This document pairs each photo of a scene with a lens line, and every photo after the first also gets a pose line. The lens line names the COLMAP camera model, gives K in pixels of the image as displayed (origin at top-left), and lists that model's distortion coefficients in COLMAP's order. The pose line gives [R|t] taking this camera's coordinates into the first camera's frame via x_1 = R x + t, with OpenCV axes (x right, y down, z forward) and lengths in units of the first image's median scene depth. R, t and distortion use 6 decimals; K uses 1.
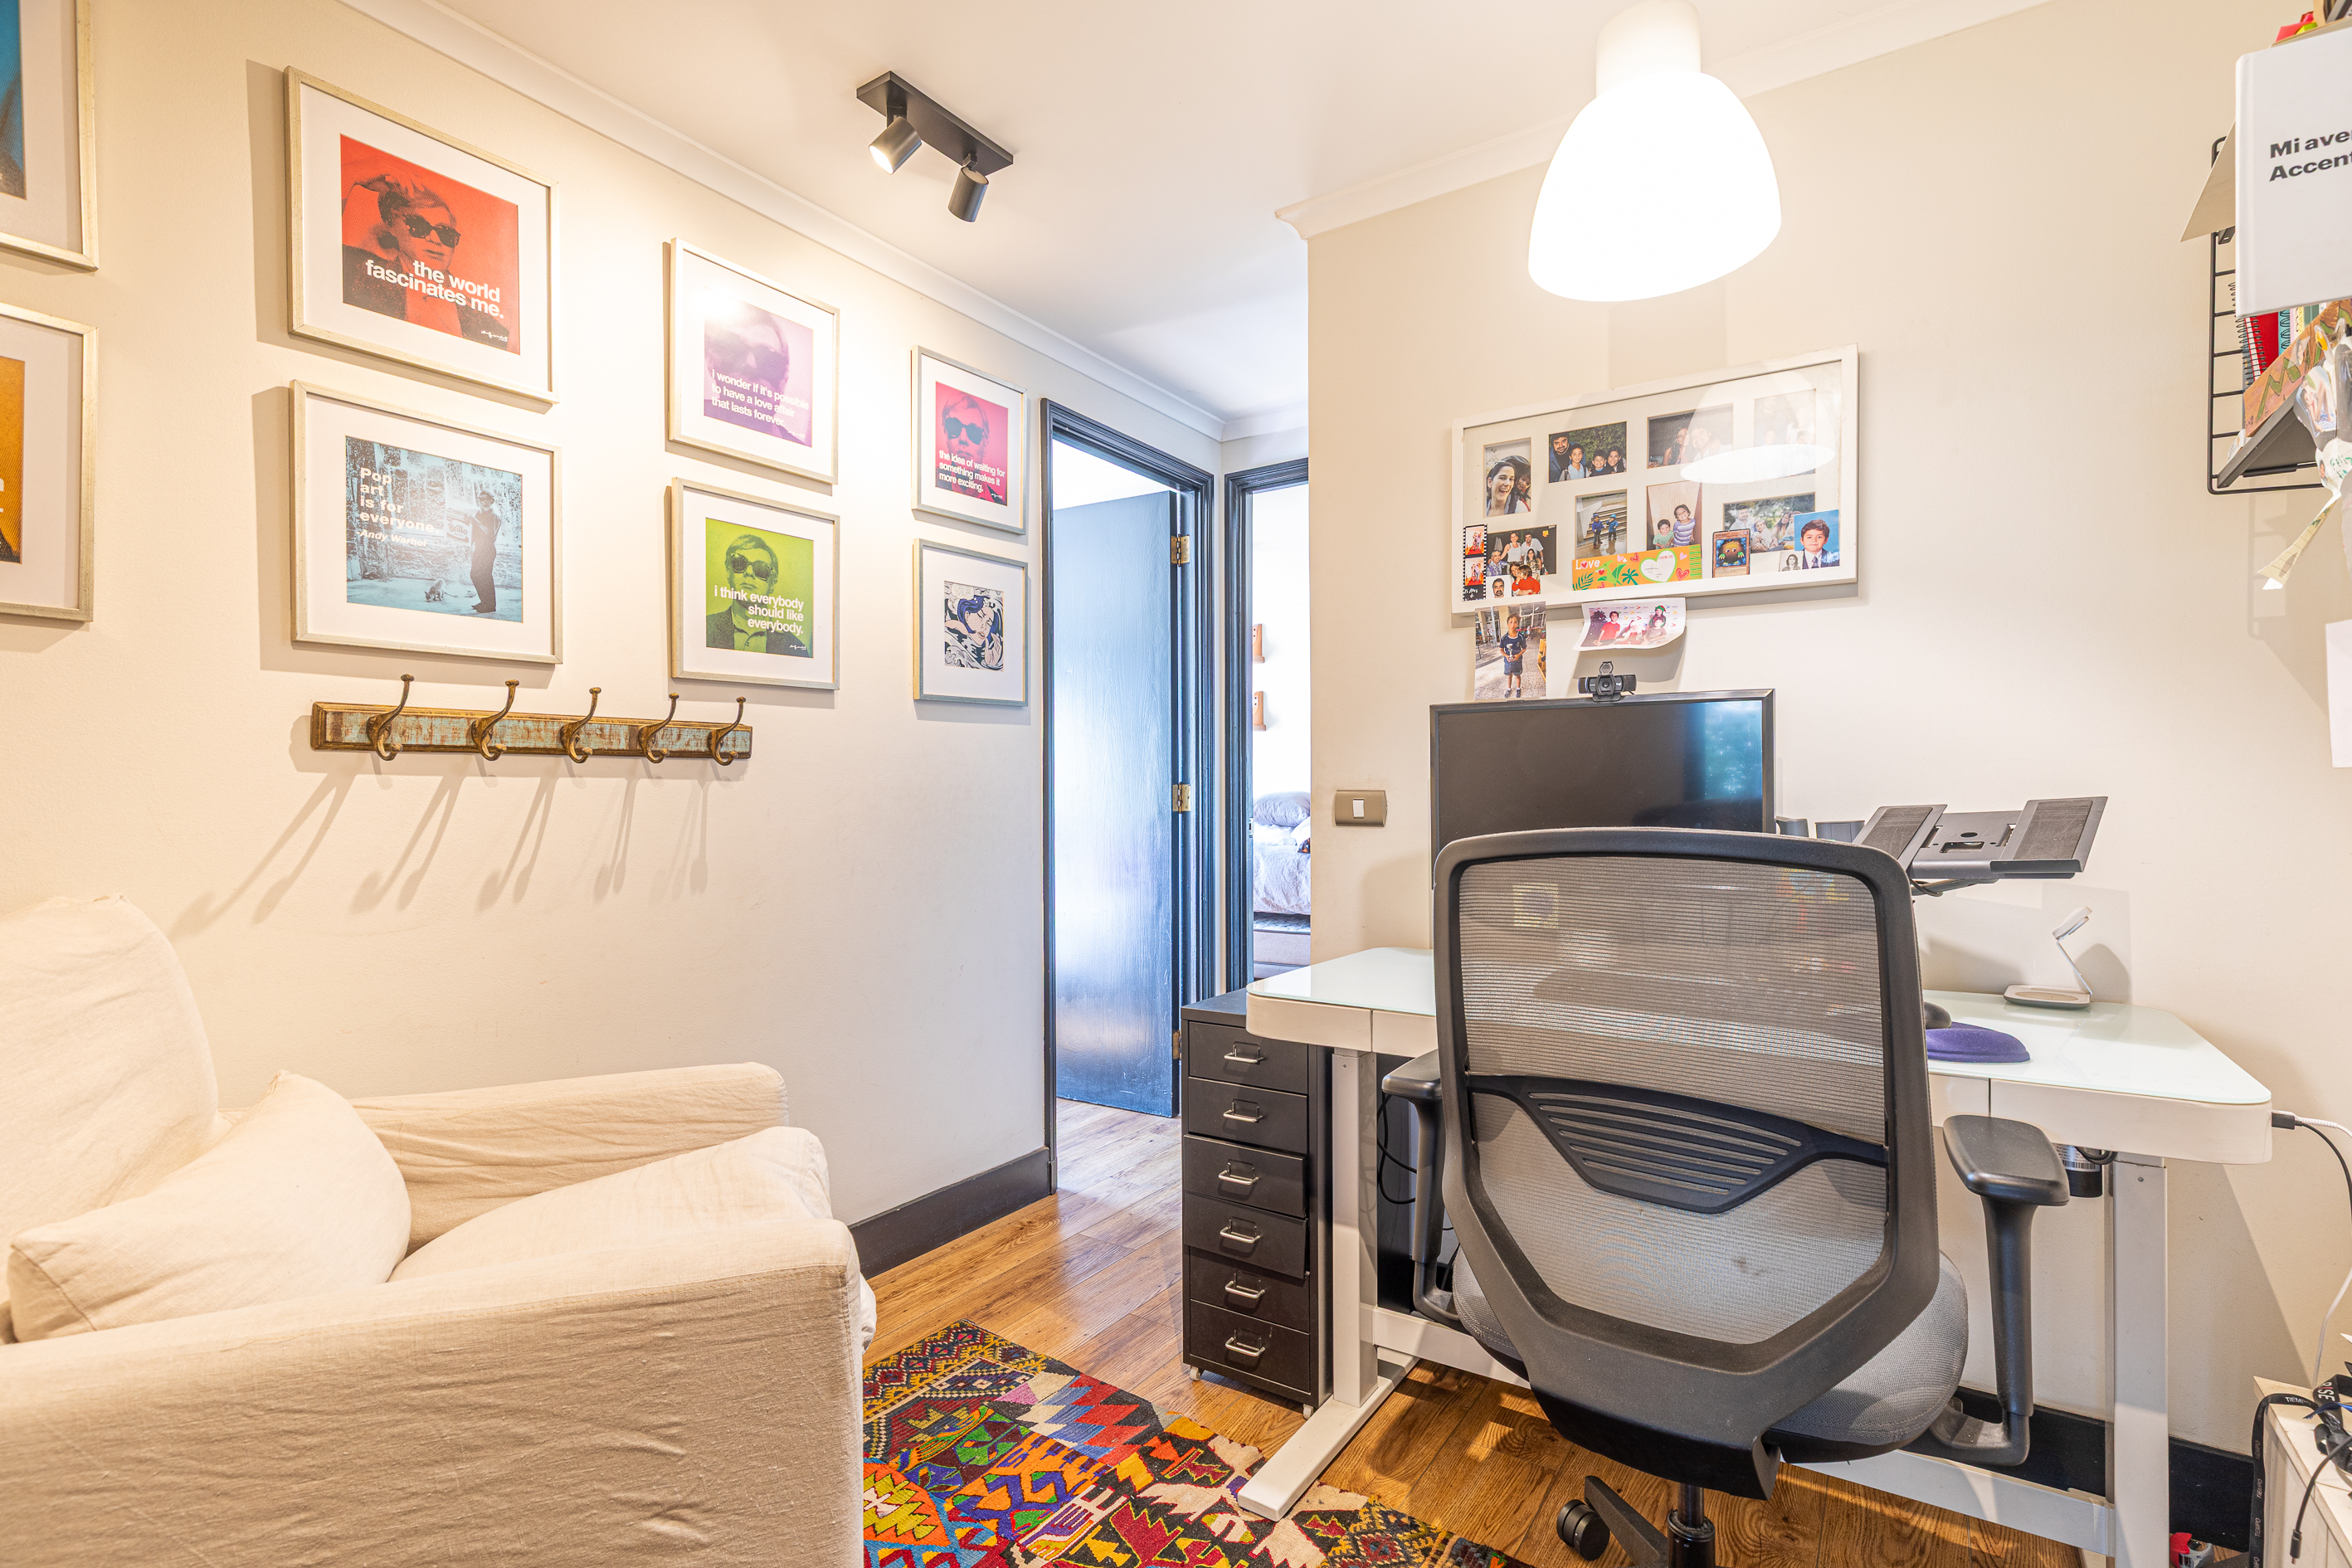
lens RADIAL K [[1094.8, 0, 1175.5], [0, 1094.8, 795.6], [0, 0, 1]] dist [0.002665, 0.000908]
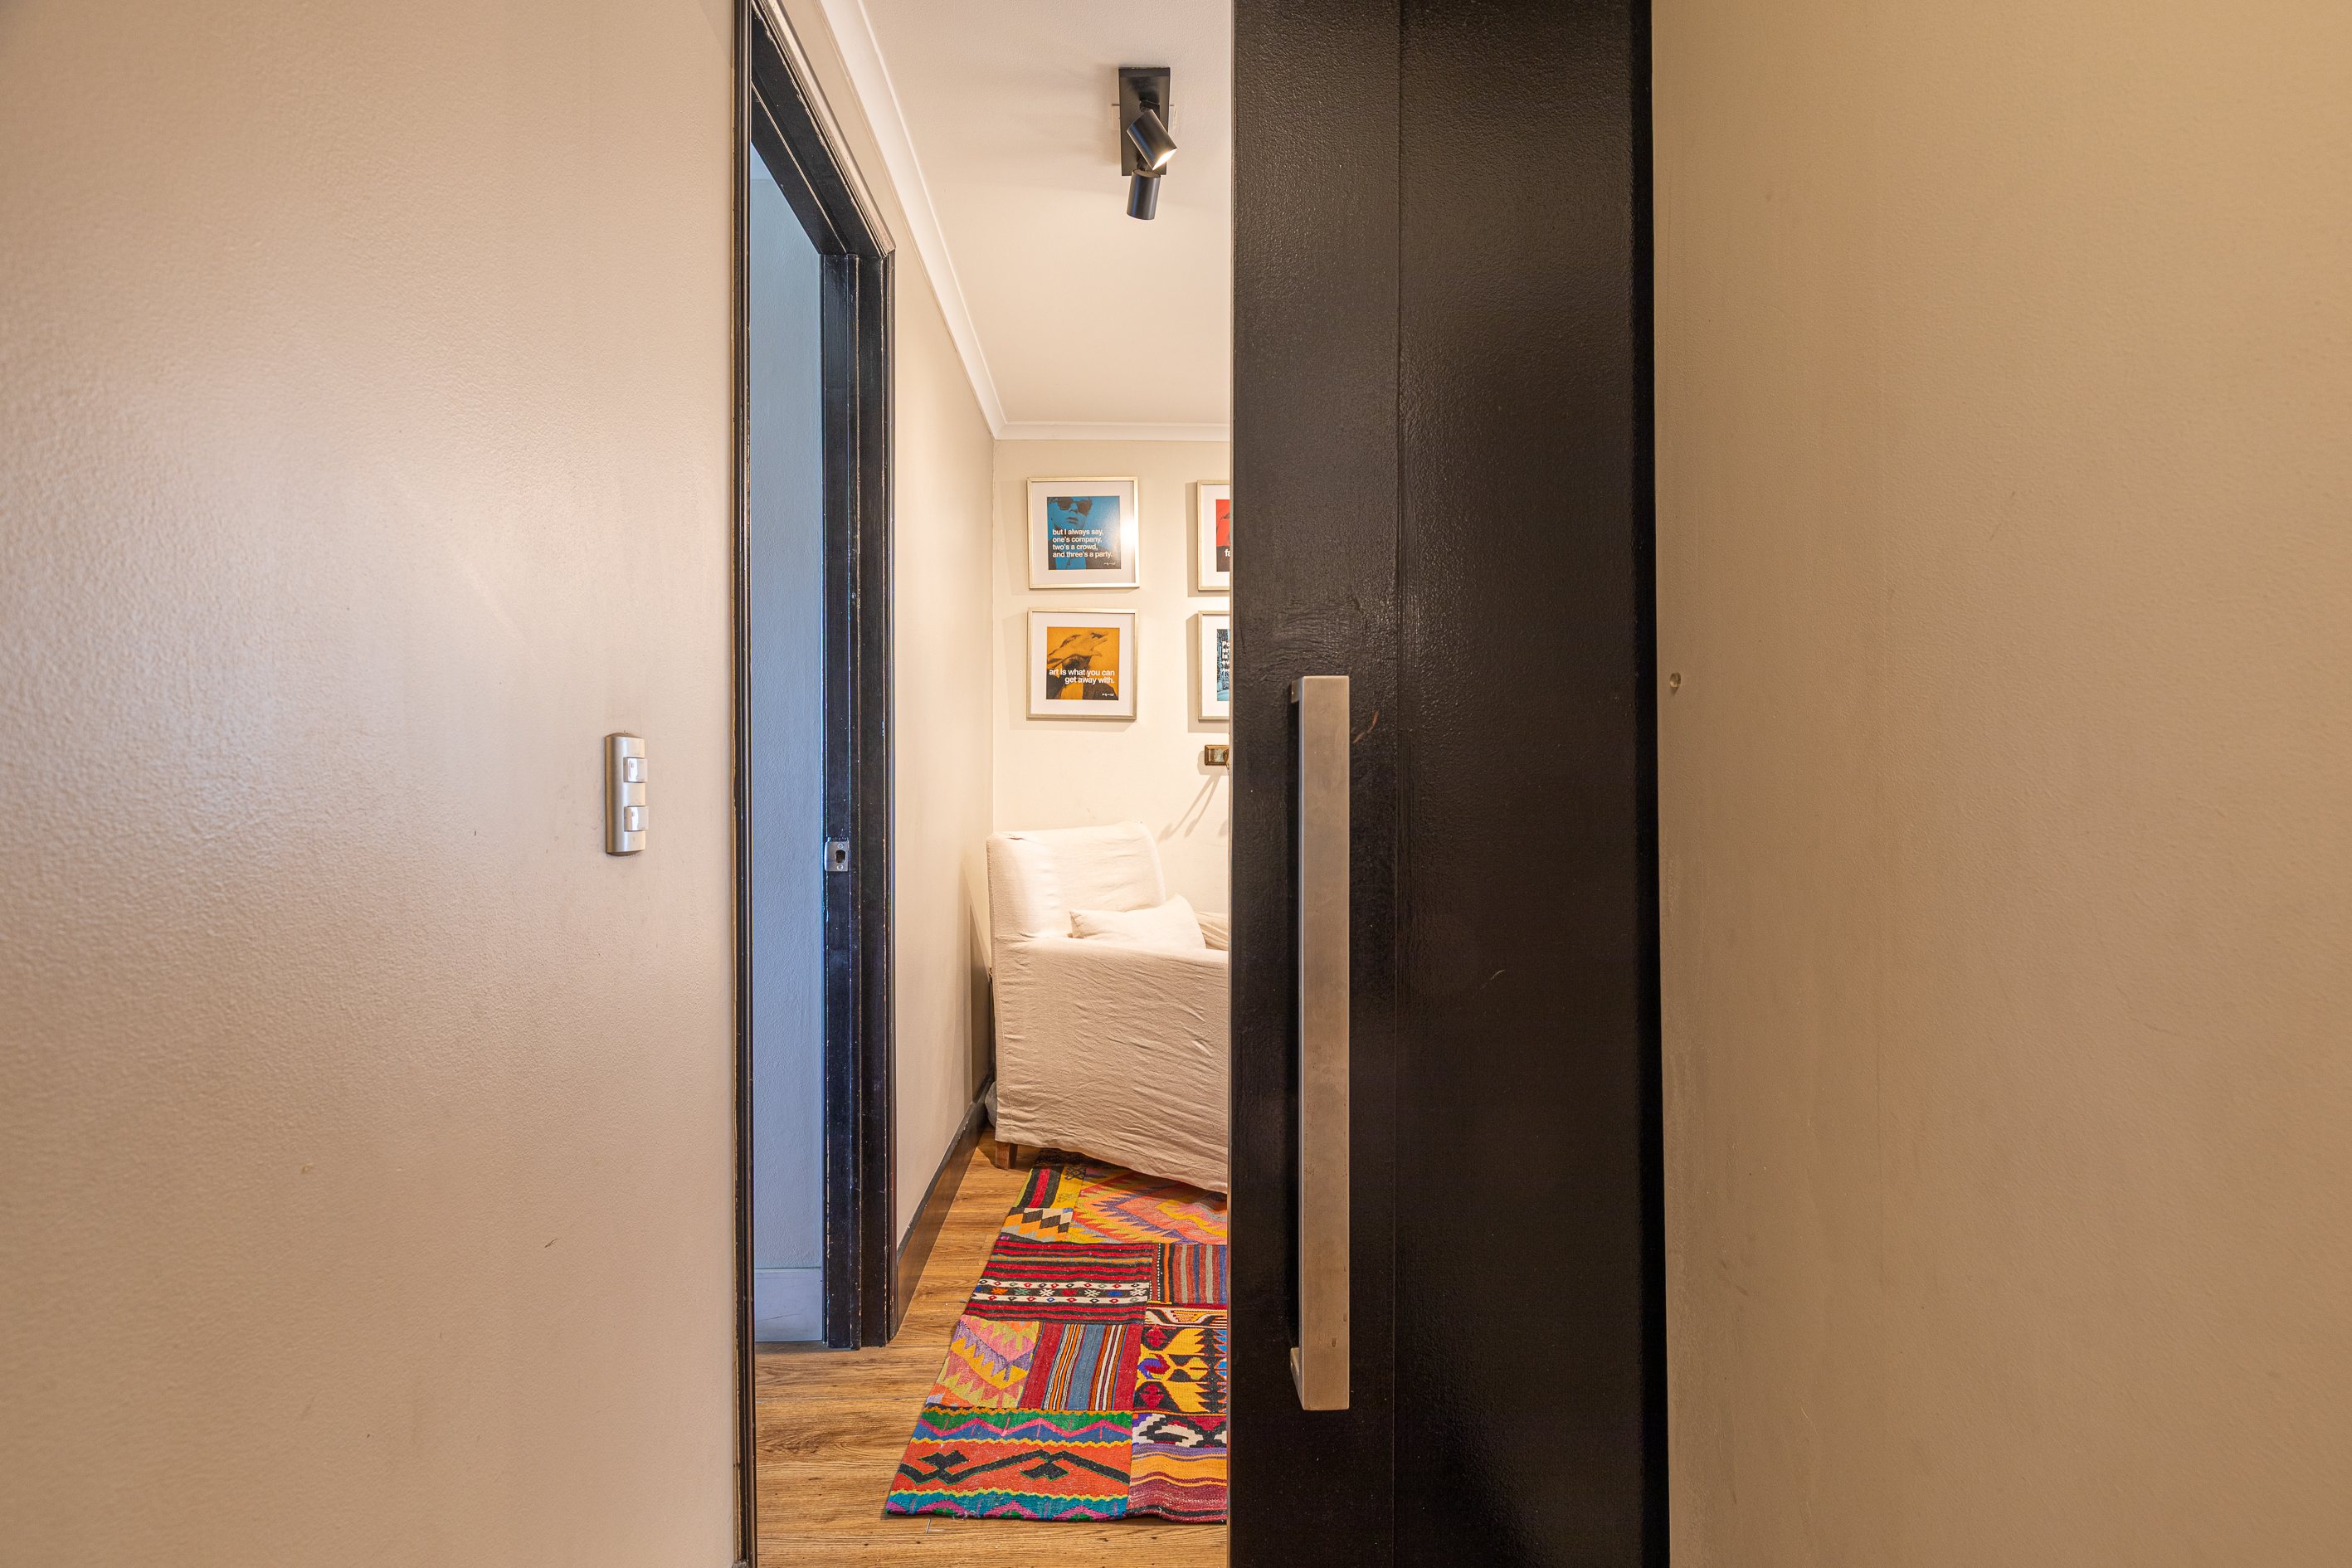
lens RADIAL K [[1094.8, 0, 1165.9], [0, 1094.8, 792.3], [0, 0, 1]] dist [0.002665, 0.000908]
pose [[0.572321, 0.006300, -0.820006, 1.143379], [-0.005916, 0.999976, 0.003554, 0.009055], [0.820008, 0.002818, 0.572345, -0.430433]]
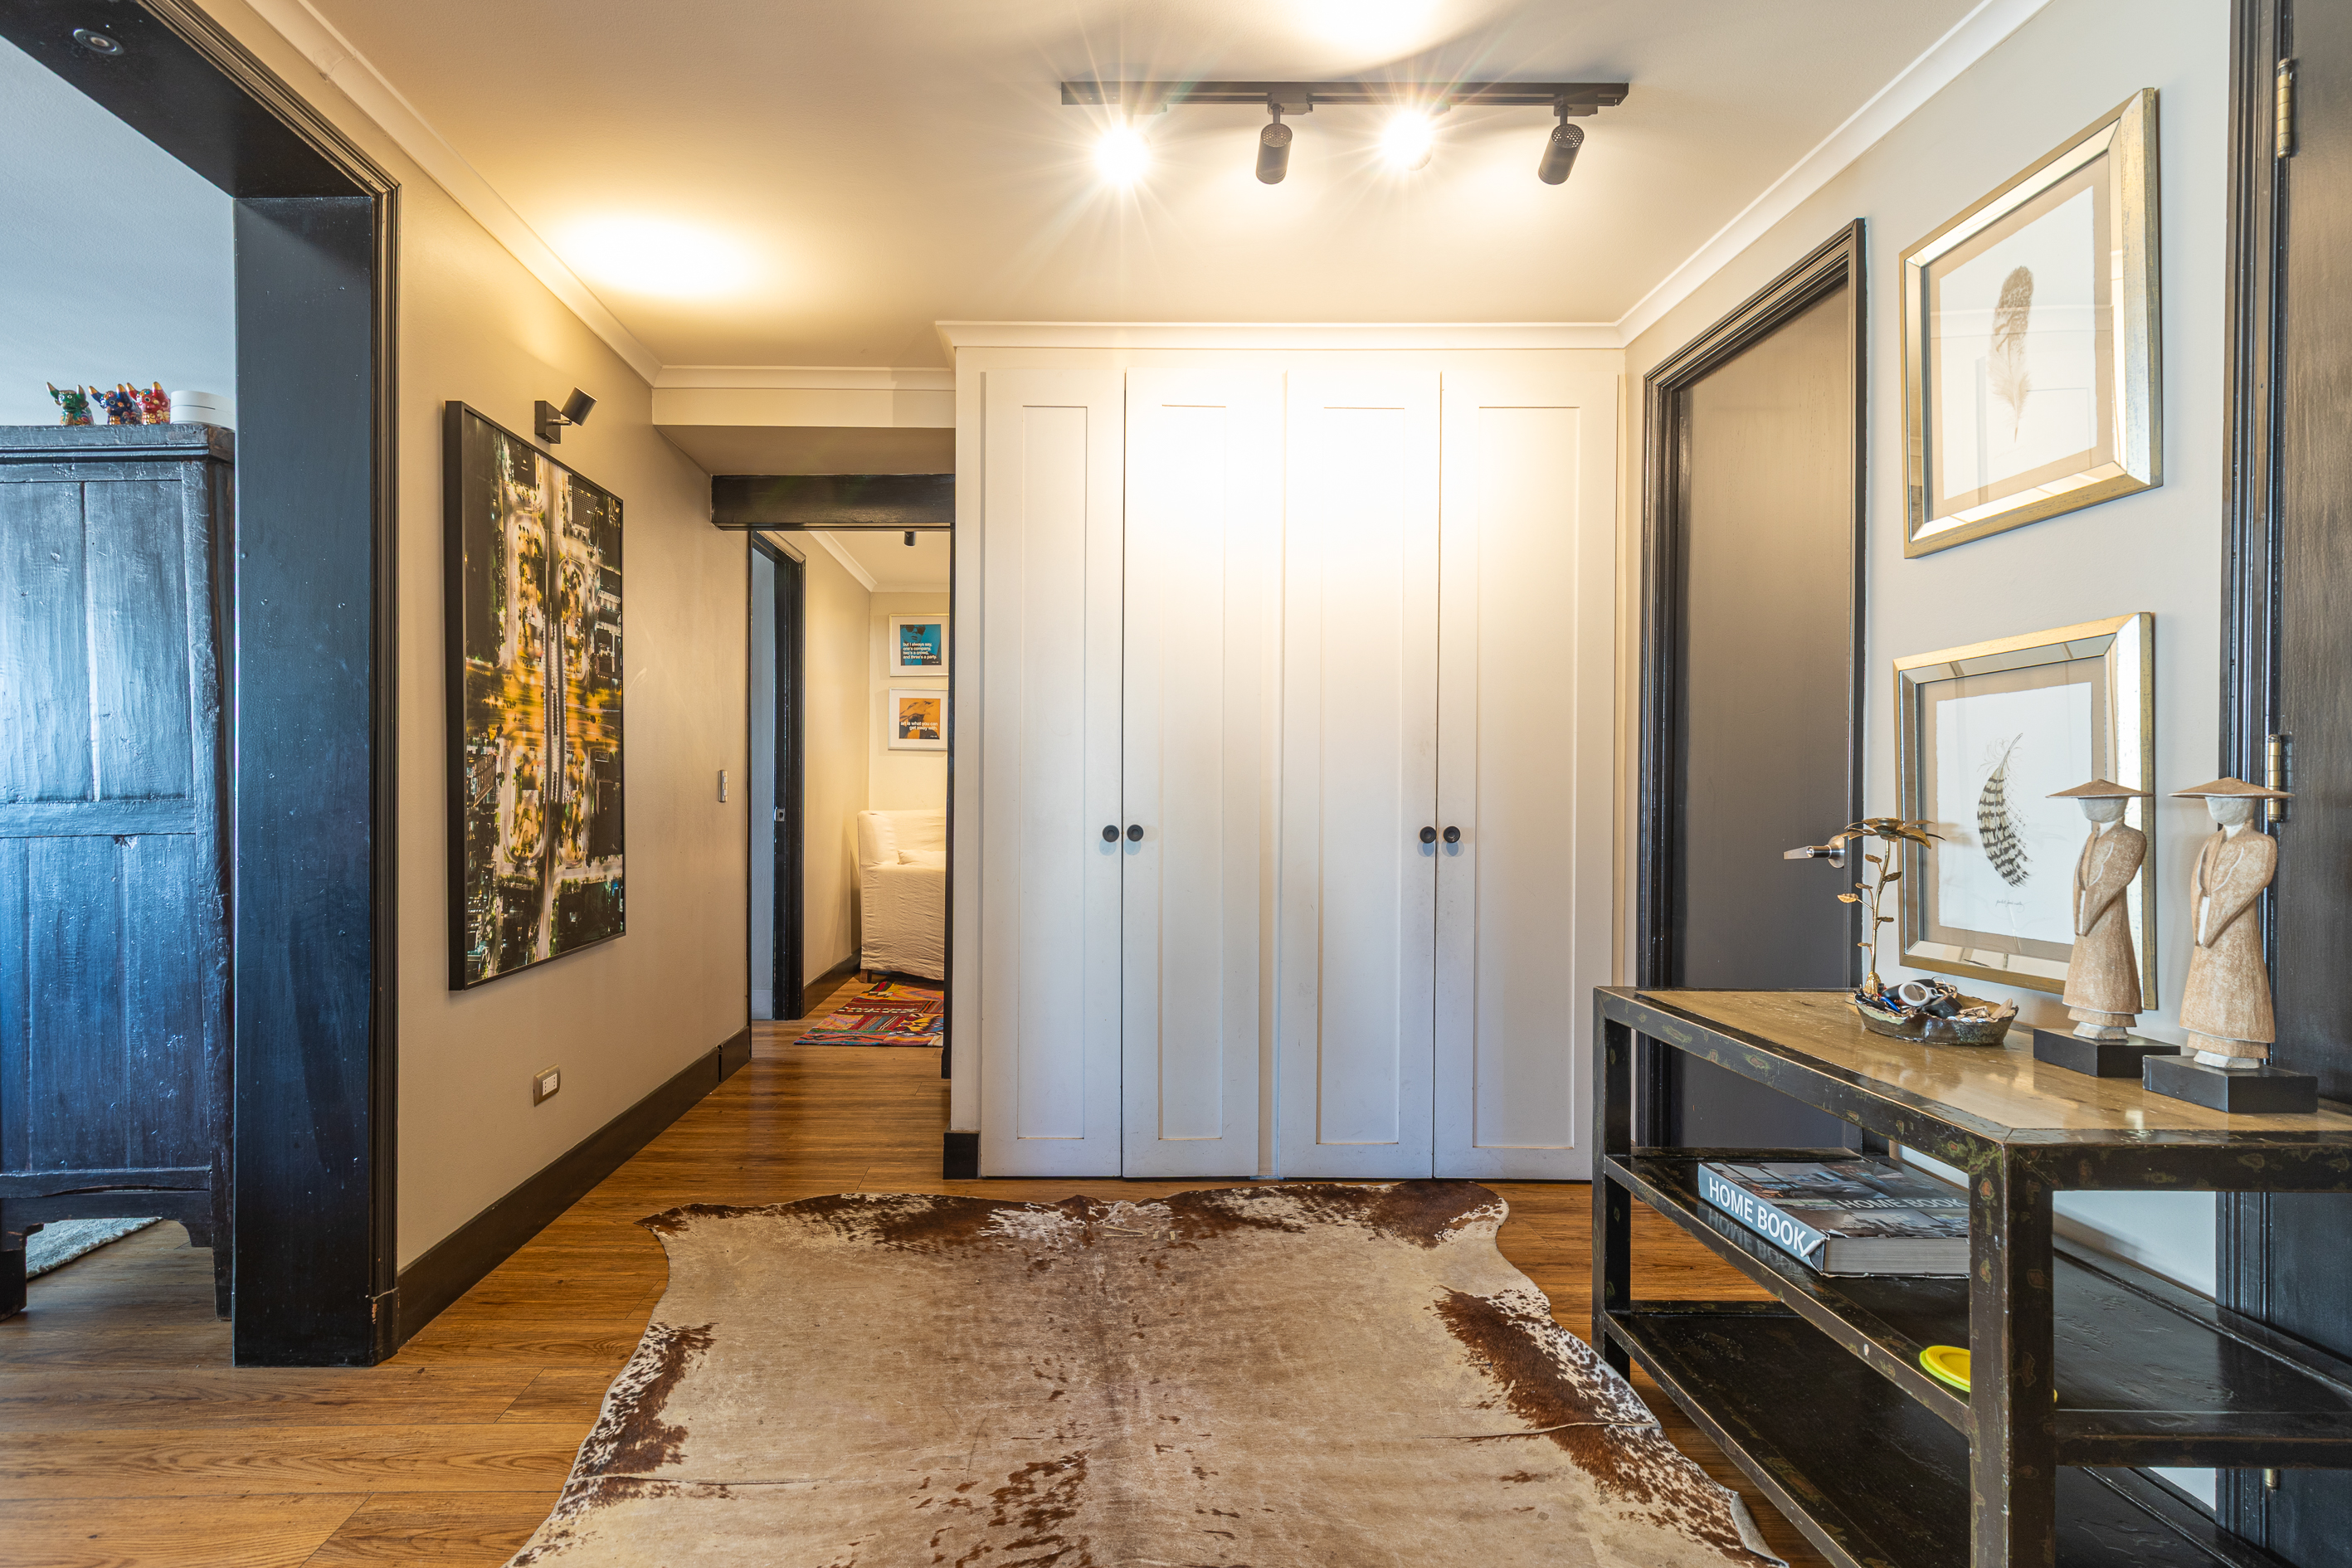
lens RADIAL K [[1178.2, 0, 1168.1], [0, 1178.2, 790.2], [0, 0, 1]] dist [0.003191, -0.000281]
pose [[0.593981, 0.007669, -0.804443, 3.360526], [-0.010500, 0.999943, 0.001779, -0.003108], [0.804411, 0.007390, 0.594028, -1.160790]]
